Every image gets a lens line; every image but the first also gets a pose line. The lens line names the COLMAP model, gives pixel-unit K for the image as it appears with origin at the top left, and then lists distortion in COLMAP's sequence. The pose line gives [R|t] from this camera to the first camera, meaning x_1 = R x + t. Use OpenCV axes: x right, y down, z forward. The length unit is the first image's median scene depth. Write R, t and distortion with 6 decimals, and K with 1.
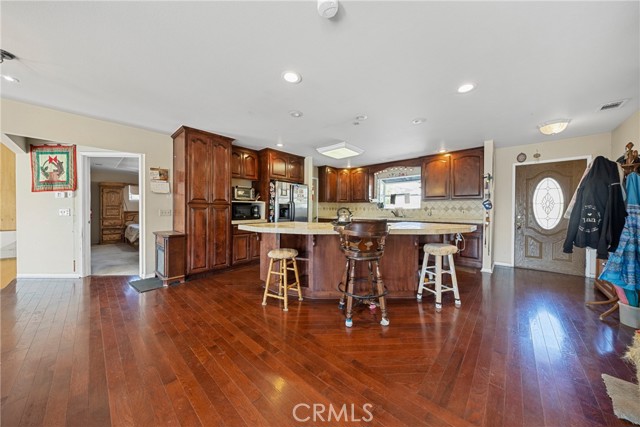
lens RADIAL K [[213.7, 0, 311.0], [0, 213.7, 213.7], [0, 0, 1]] dist [0.001790, -0.000145]
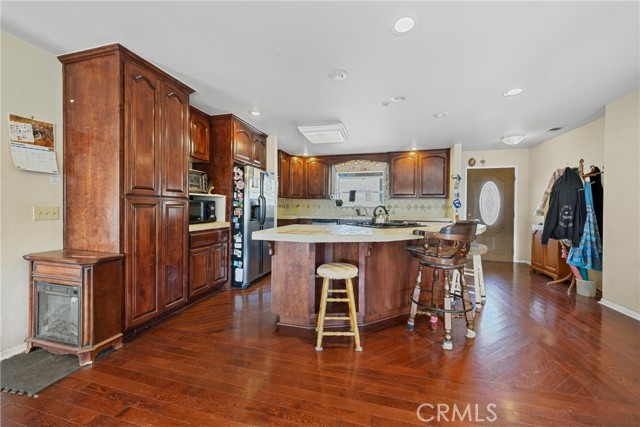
lens RADIAL K [[256.1, 0, 317.4], [0, 256.1, 213.2], [0, 0, 1]] dist [0.007024, -0.001124]
pose [[0.884965, -0.007051, 0.465603, -0.395093], [0.003965, 0.999963, 0.007607, -0.006472], [-0.465640, -0.004886, 0.884961, 0.192256]]
